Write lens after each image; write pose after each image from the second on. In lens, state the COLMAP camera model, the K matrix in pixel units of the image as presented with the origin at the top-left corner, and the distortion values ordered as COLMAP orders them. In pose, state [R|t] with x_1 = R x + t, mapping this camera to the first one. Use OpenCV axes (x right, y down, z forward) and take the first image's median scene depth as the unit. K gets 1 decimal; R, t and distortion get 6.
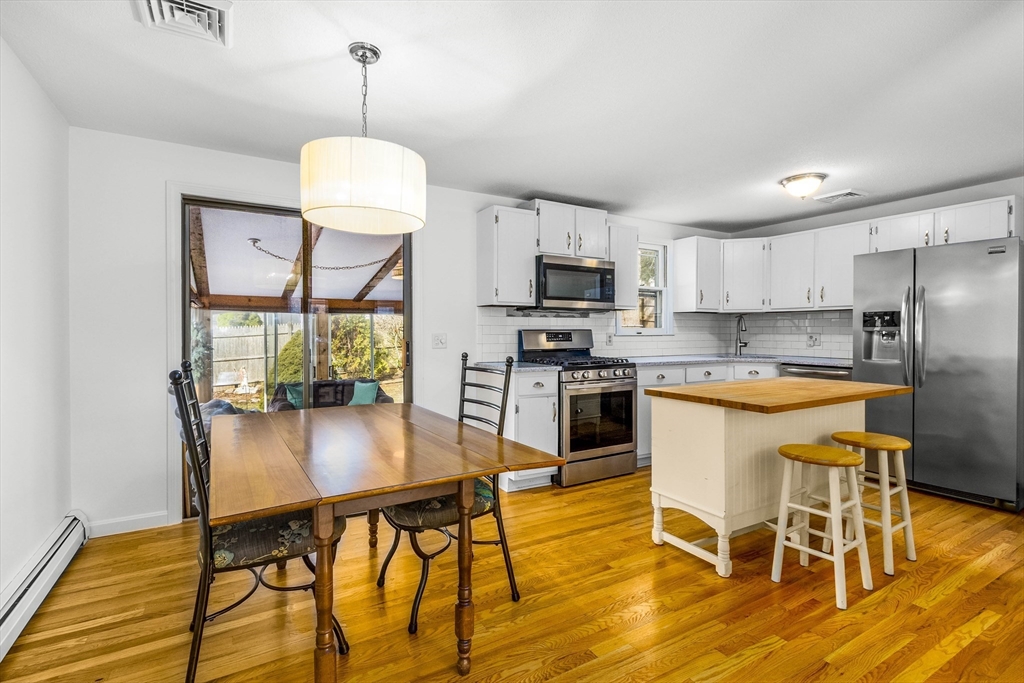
lens RADIAL K [[490.7, 0, 510.7], [0, 490.7, 337.9], [0, 0, 1]] dist [0.019813, -0.000742]
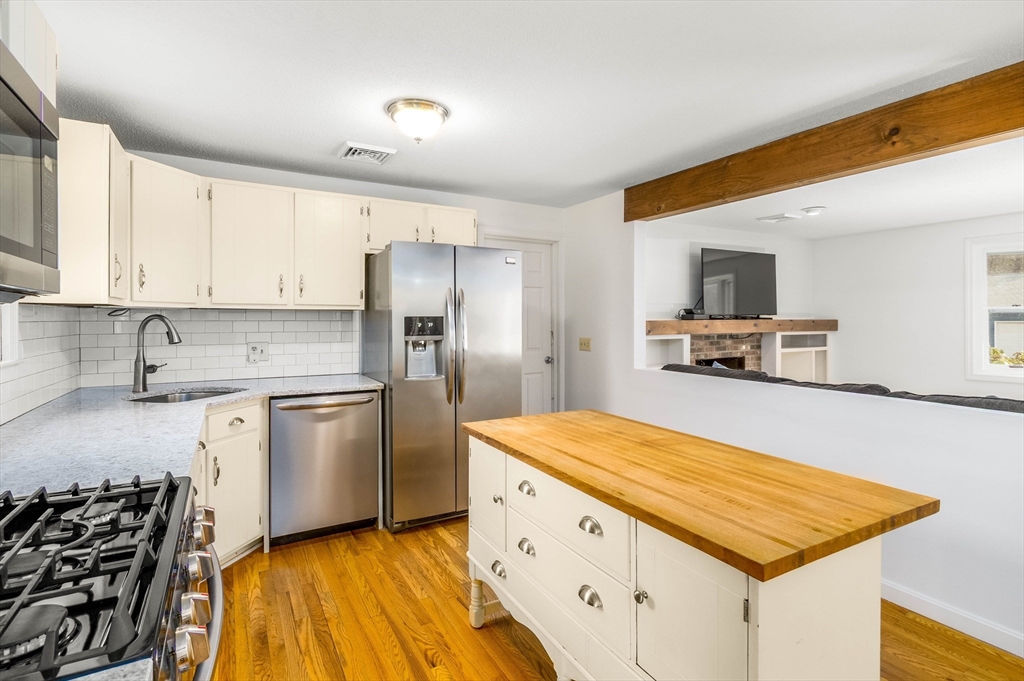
lens RADIAL K [[490.7, 0, 508.6], [0, 490.7, 332.7], [0, 0, 1]] dist [0.019813, -0.000742]
pose [[0.019648, -0.025266, 0.999488, -0.051234], [0.014164, 0.999587, 0.024990, -0.042717], [-0.999707, 0.013665, 0.019998, 0.803499]]
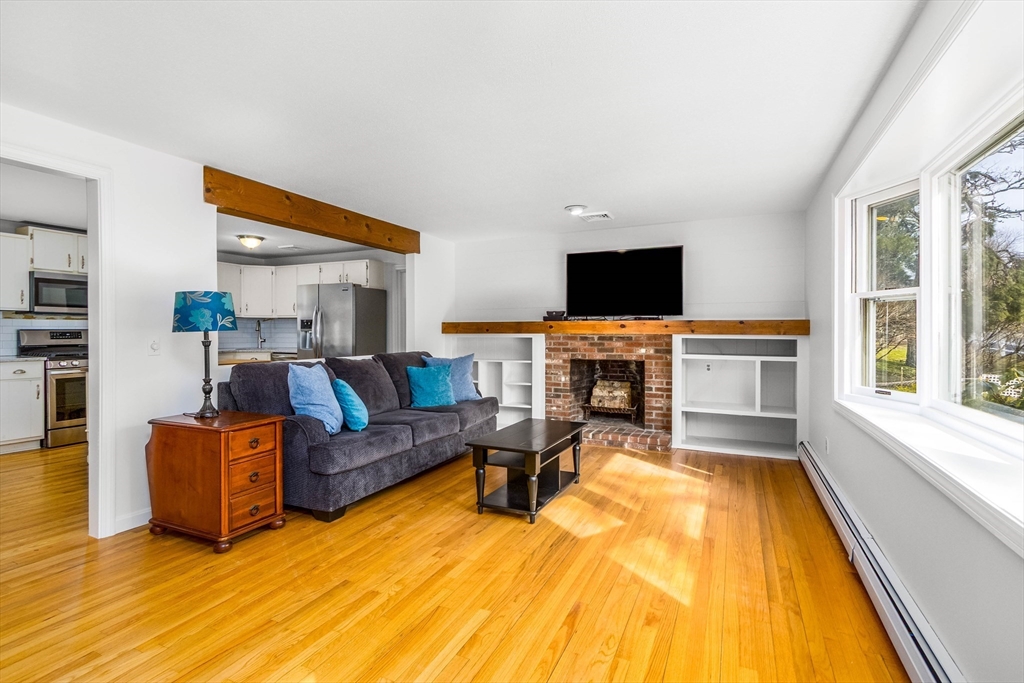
lens RADIAL K [[490.7, 0, 504.9], [0, 490.7, 337.8], [0, 0, 1]] dist [0.019813, -0.000742]
pose [[0.826975, -0.006538, 0.562201, 0.339736], [0.003831, 0.999975, 0.005995, 0.001378], [-0.562226, -0.002804, 0.826979, -0.753747]]
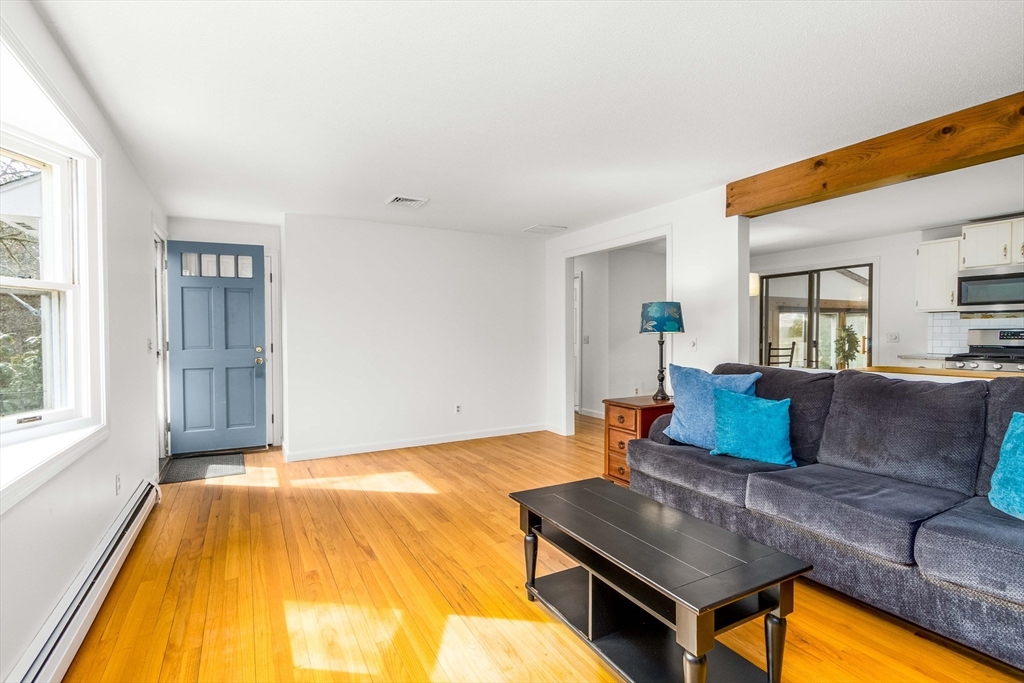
lens RADIAL K [[490.7, 0, 503.2], [0, 490.7, 340.0], [0, 0, 1]] dist [0.019813, -0.000742]
pose [[-0.045878, 0.007338, -0.998920, 1.397353], [-0.000393, 0.999973, 0.007364, 0.000722], [0.998947, 0.000731, -0.045874, -0.125349]]
